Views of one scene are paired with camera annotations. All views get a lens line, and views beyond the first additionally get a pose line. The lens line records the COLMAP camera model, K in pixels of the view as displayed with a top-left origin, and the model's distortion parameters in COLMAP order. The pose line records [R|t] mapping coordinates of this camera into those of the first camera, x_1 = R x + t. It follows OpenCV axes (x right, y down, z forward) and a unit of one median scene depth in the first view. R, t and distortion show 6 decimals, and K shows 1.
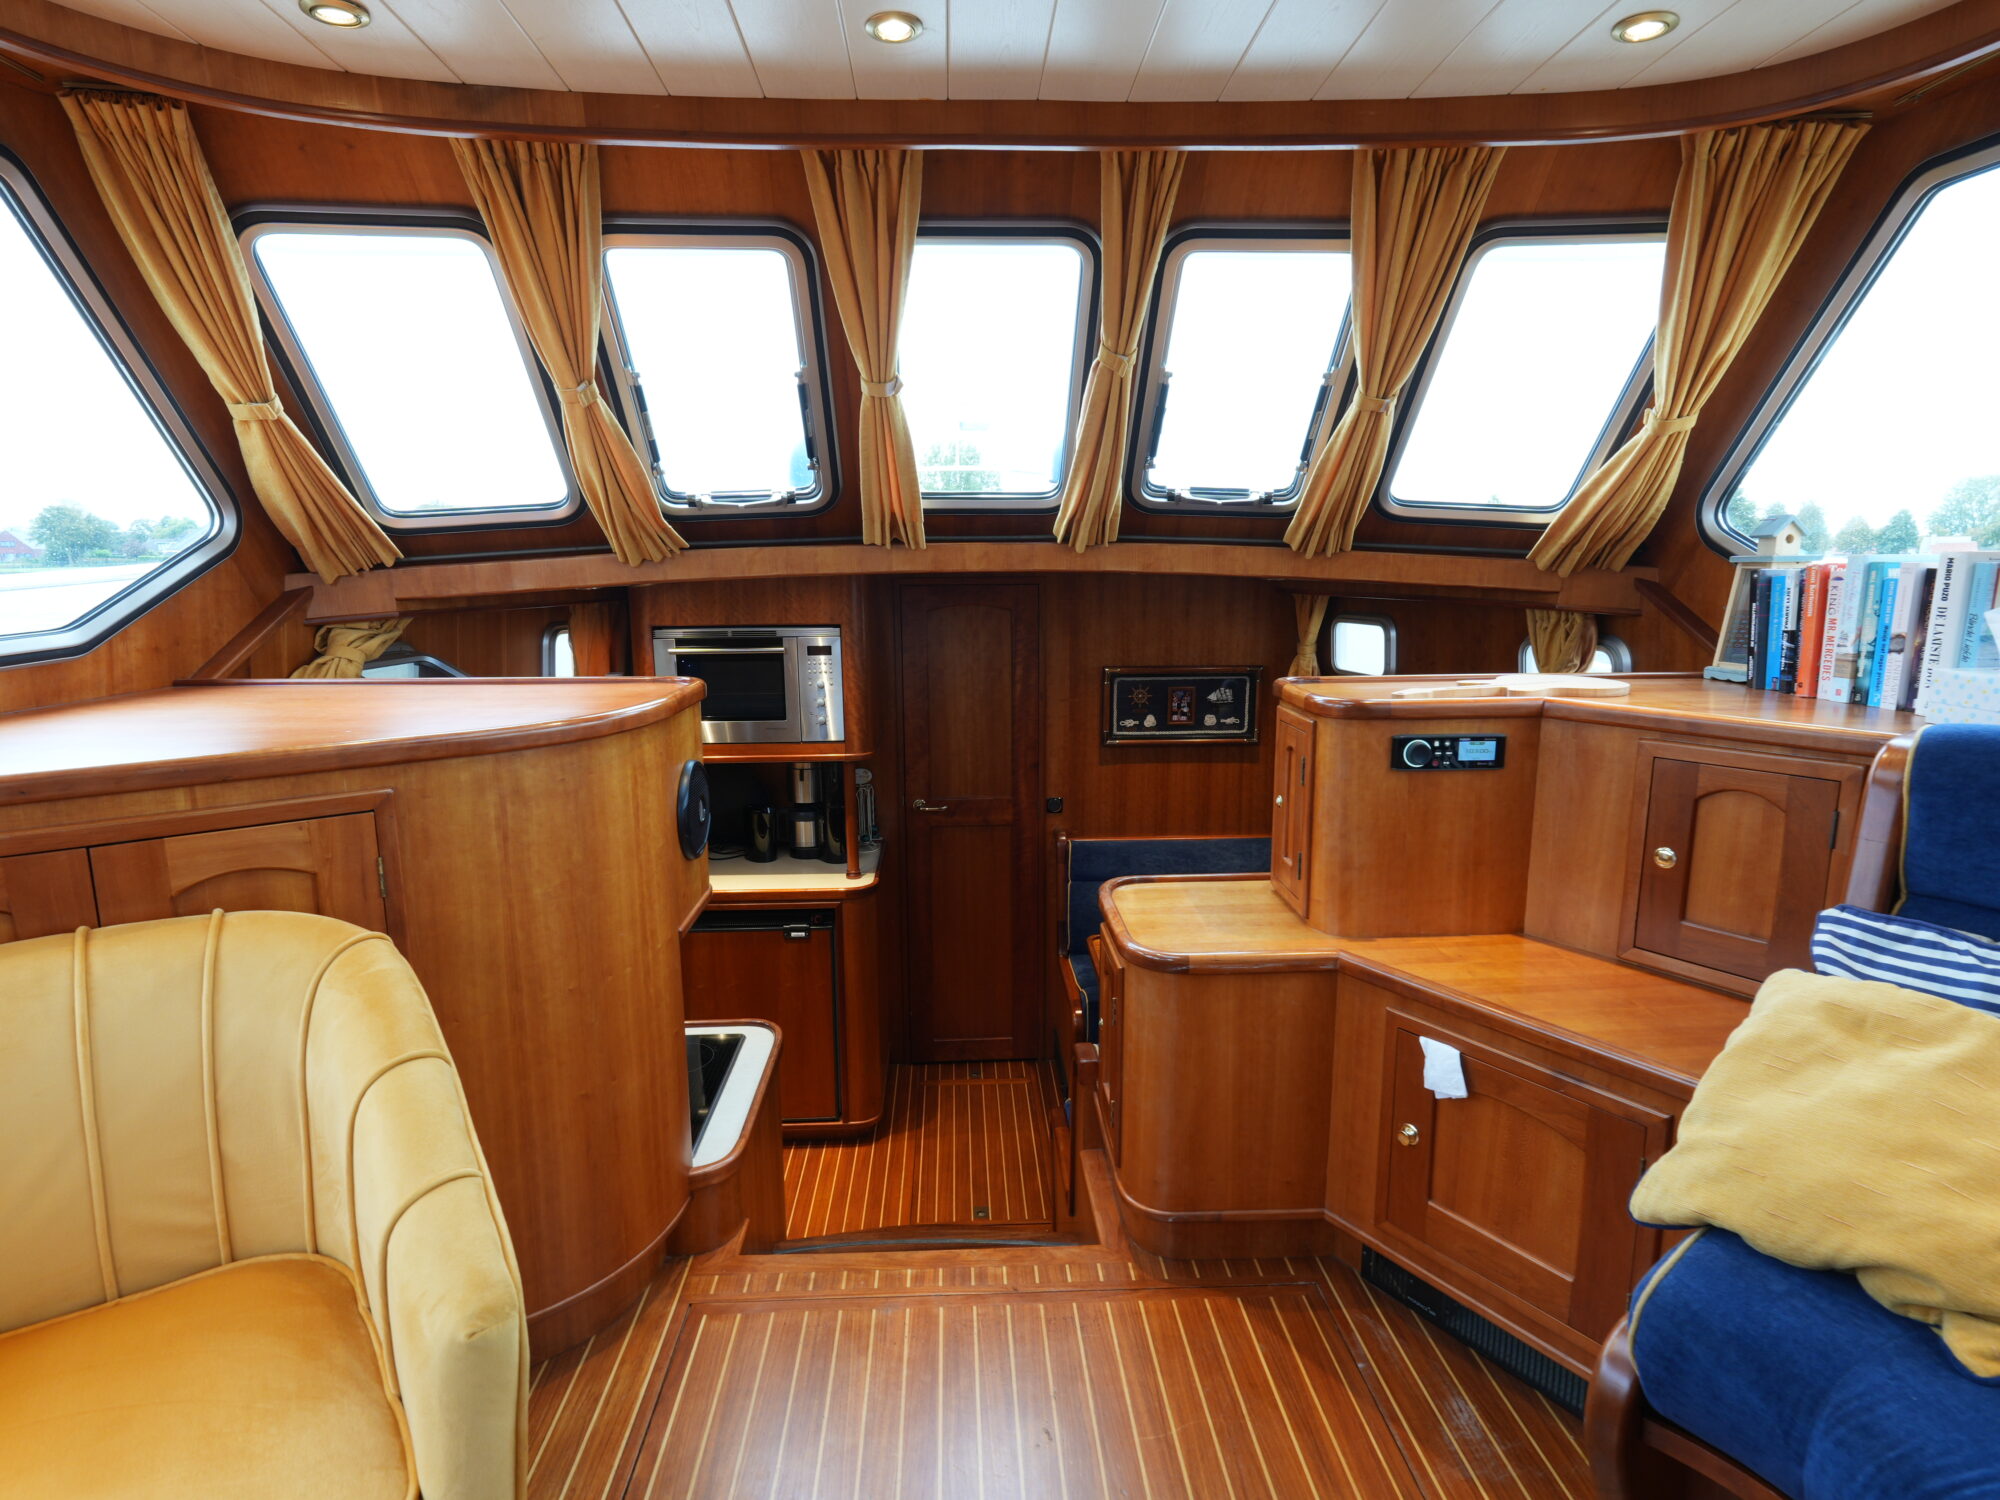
lens RADIAL K [[1048.2, 0, 999.5], [0, 1048.2, 743.0], [0, 0, 1]] dist [-0.000178, -0.000709]
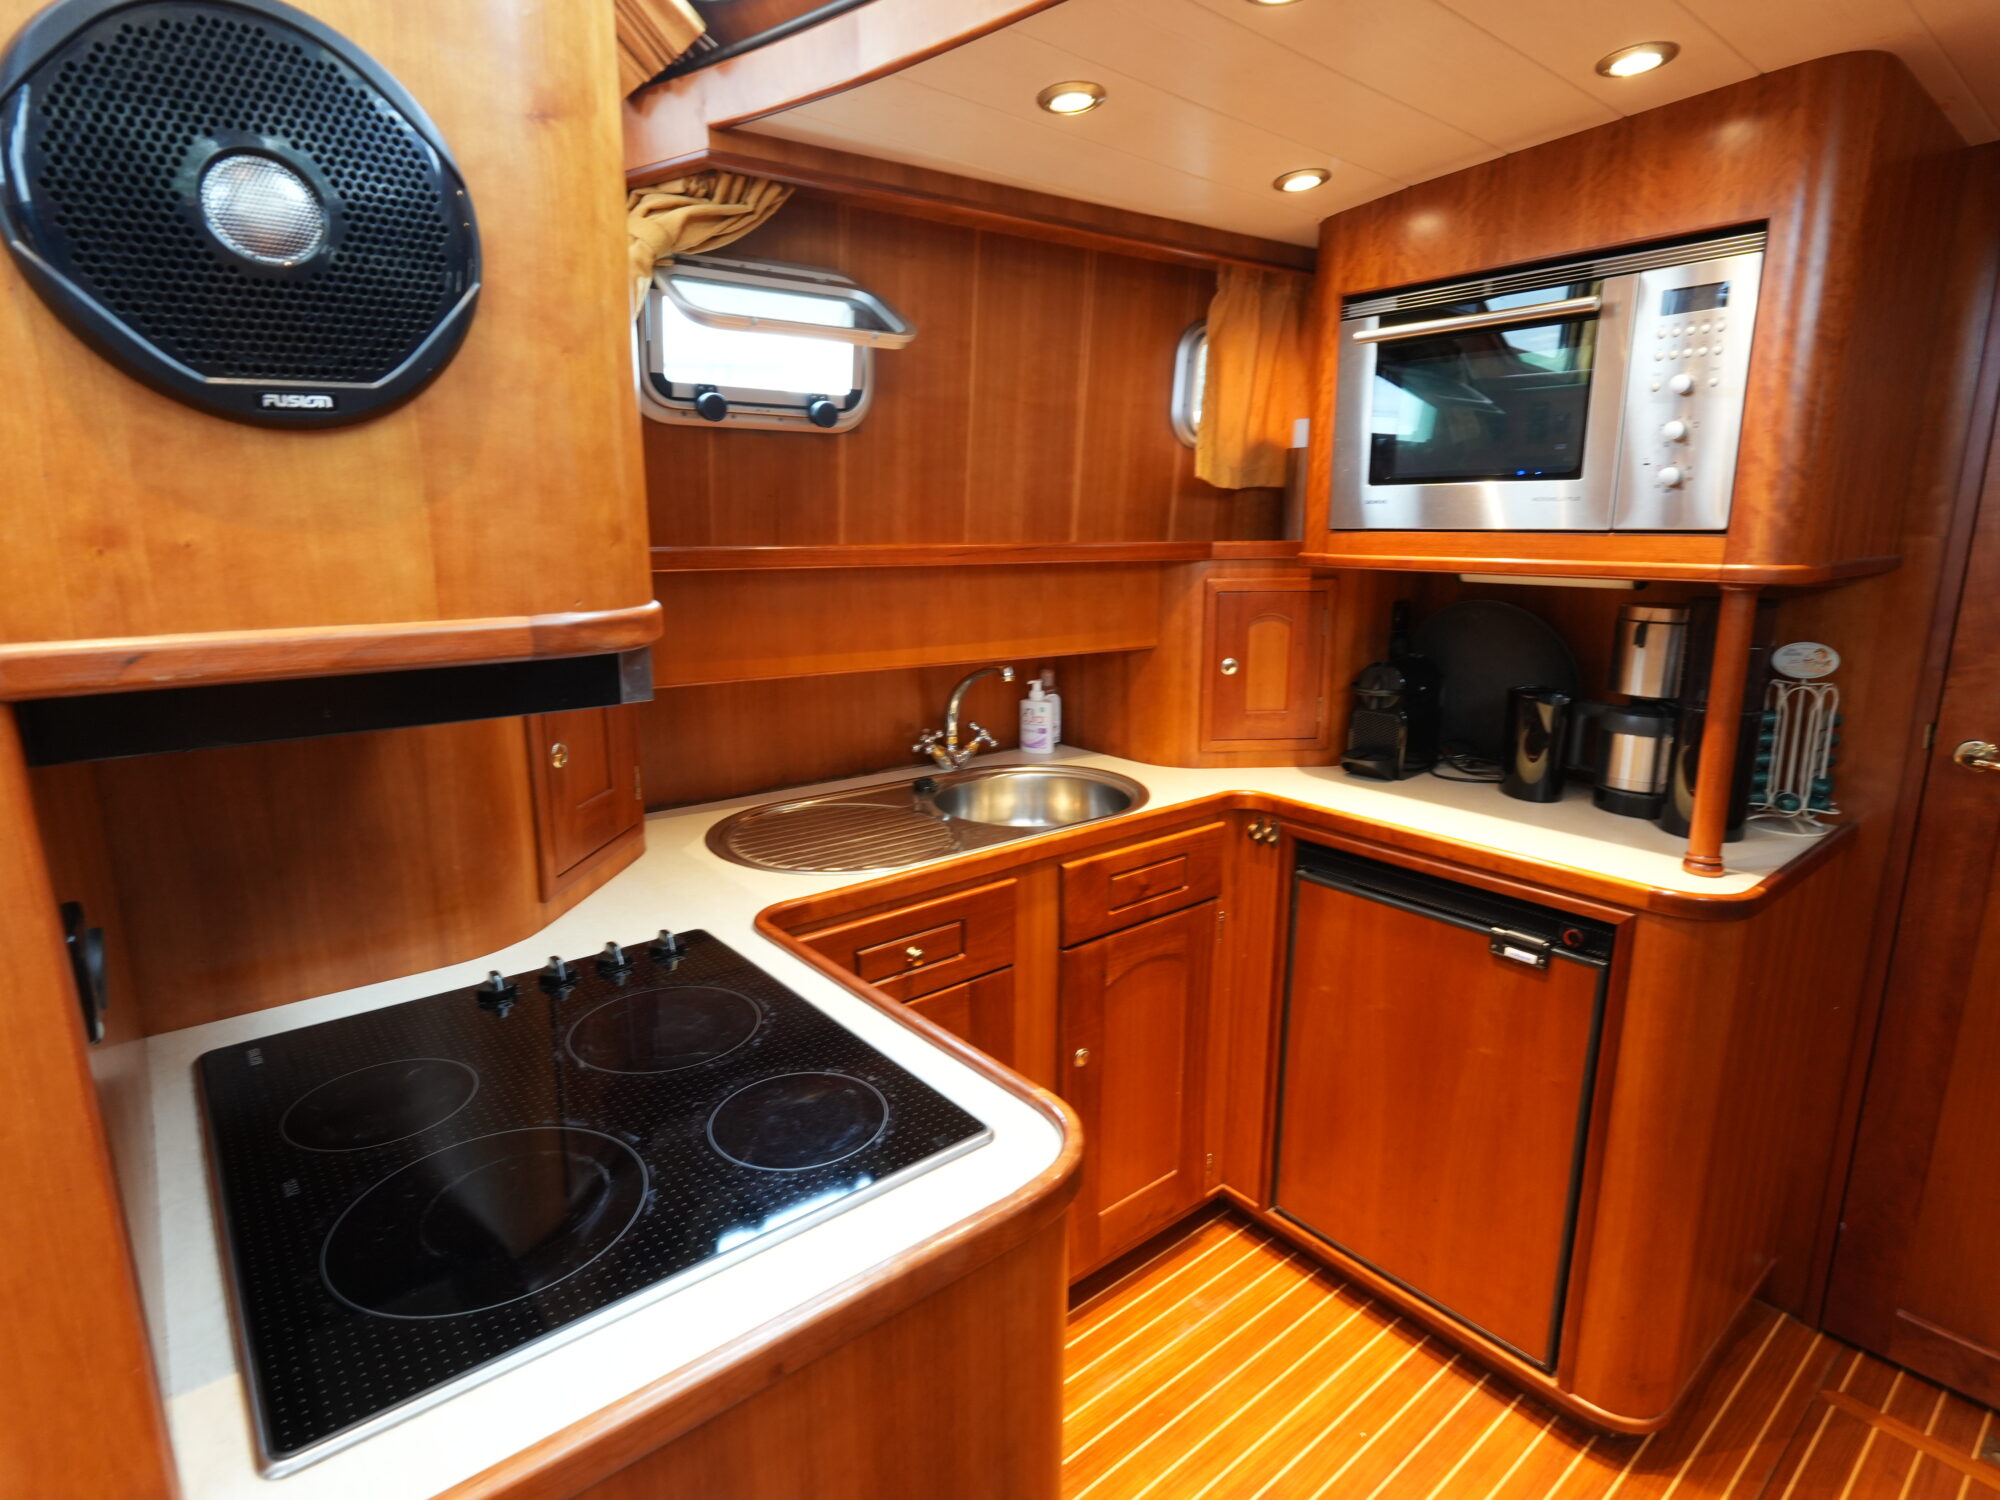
lens RADIAL K [[1048.2, 0, 999.5], [0, 1048.2, 743.0], [0, 0, 1]] dist [-0.000178, -0.000709]
pose [[0.598975, 0.175941, -0.781200, 0.011434], [-0.141637, 0.983460, 0.112896, 0.063077], [0.788142, 0.043025, 0.613988, 0.468374]]
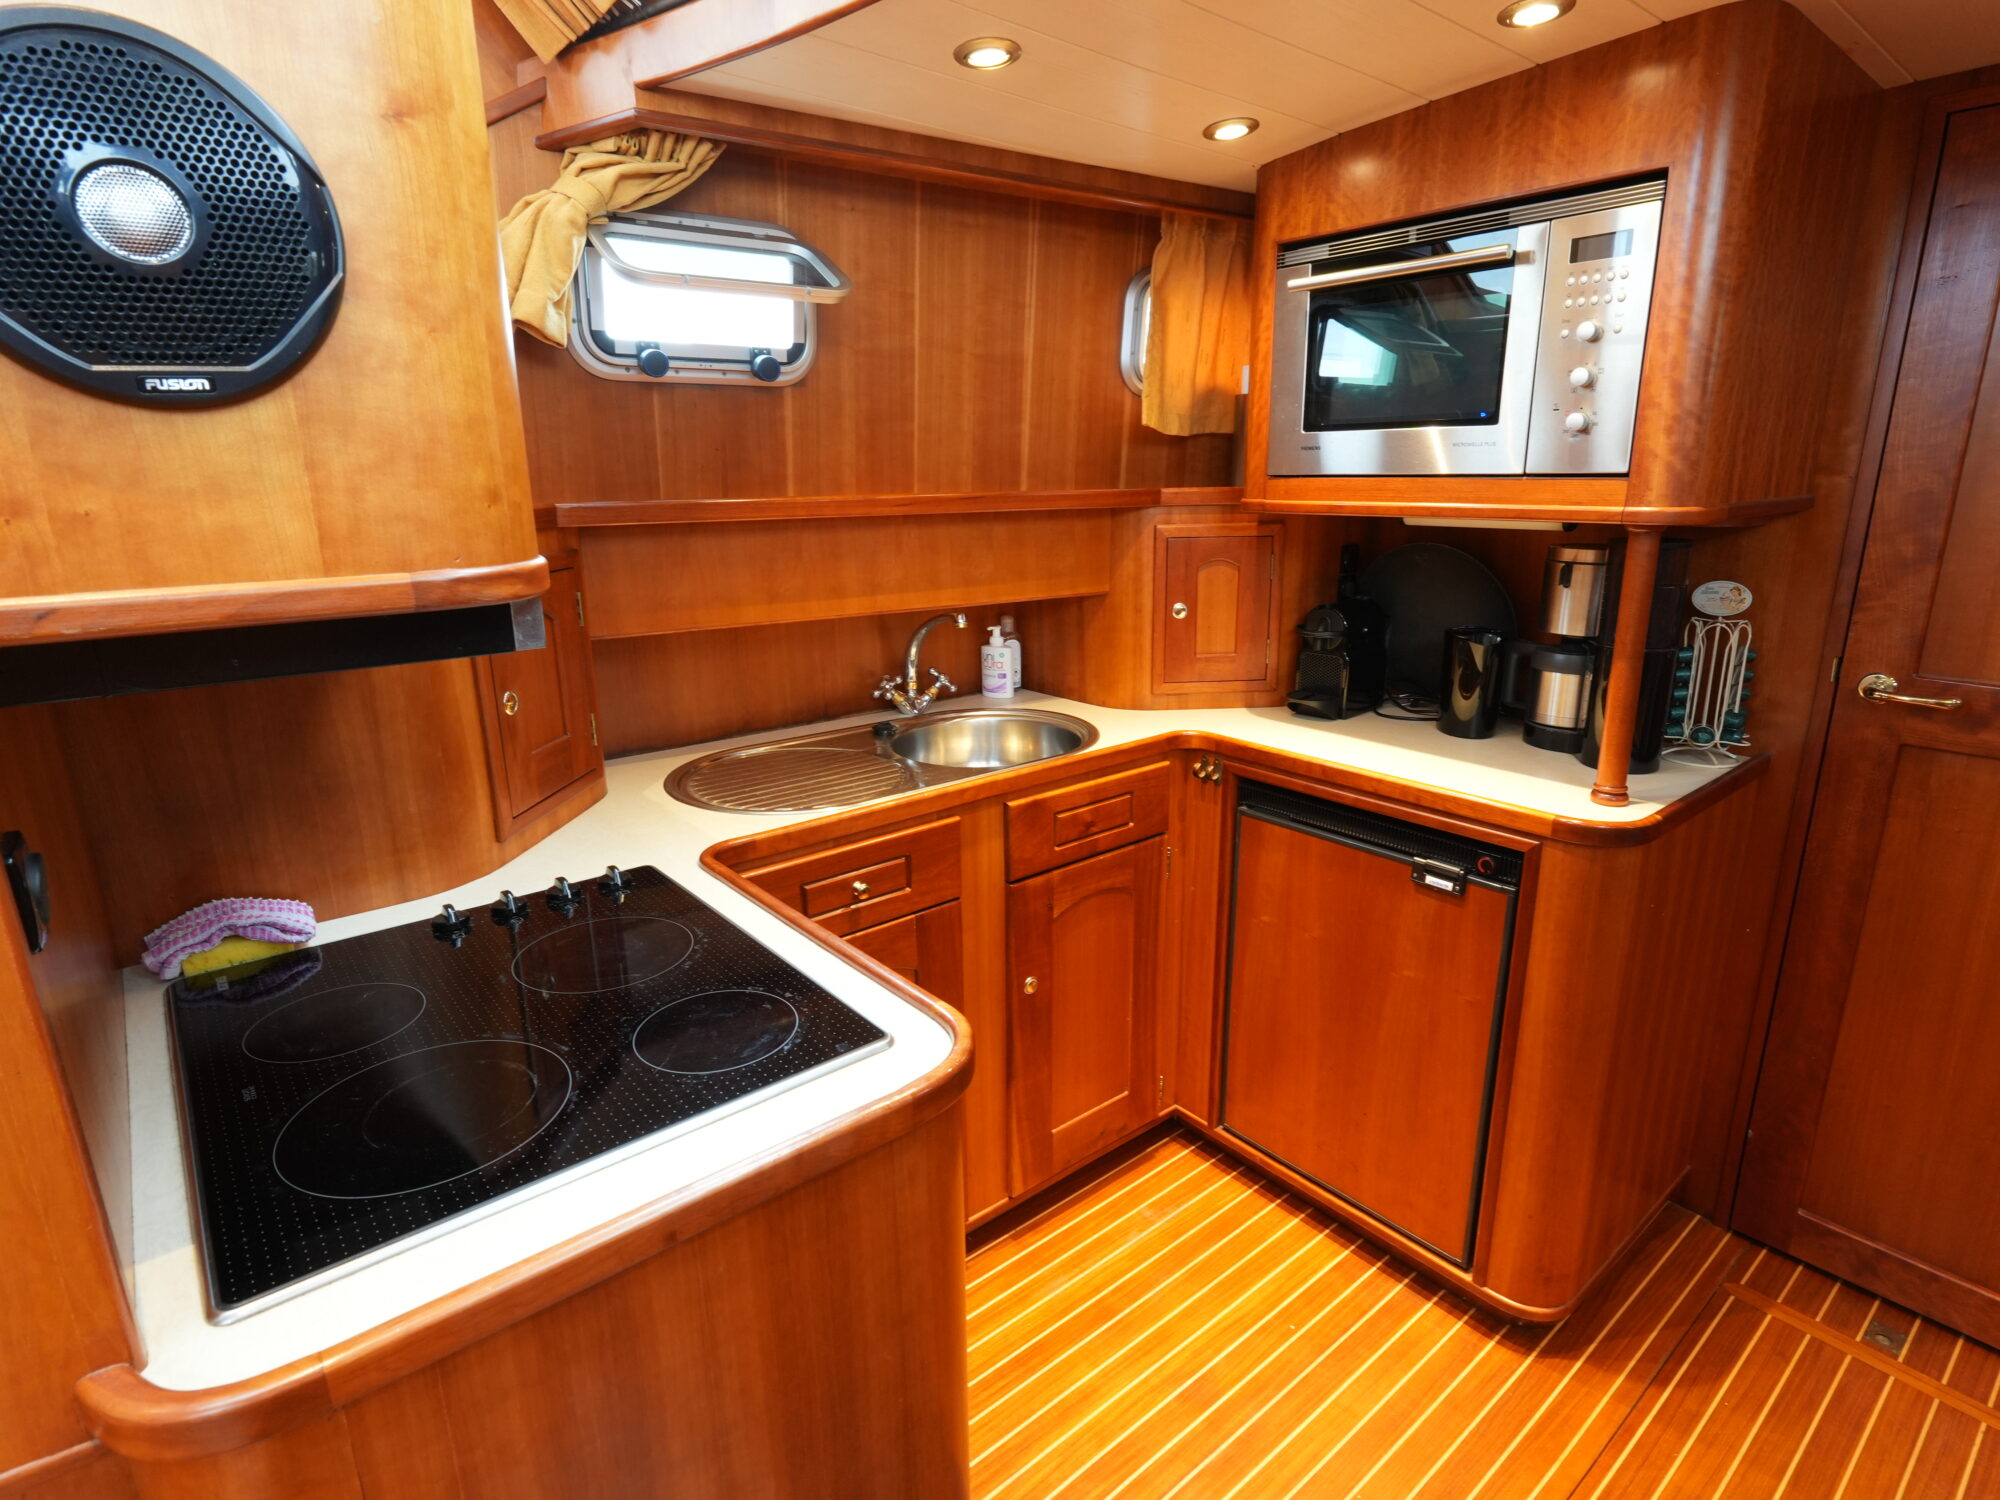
lens RADIAL K [[1048.6, 0, 1011.2], [0, 1048.6, 744.3], [0, 0, 1]] dist [-0.001048, -0.000399]
pose [[0.603805, 0.208407, -0.769406, 0.041347], [-0.130356, 0.978040, 0.162620, 0.059076], [0.786401, 0.002106, 0.617712, 0.477991]]
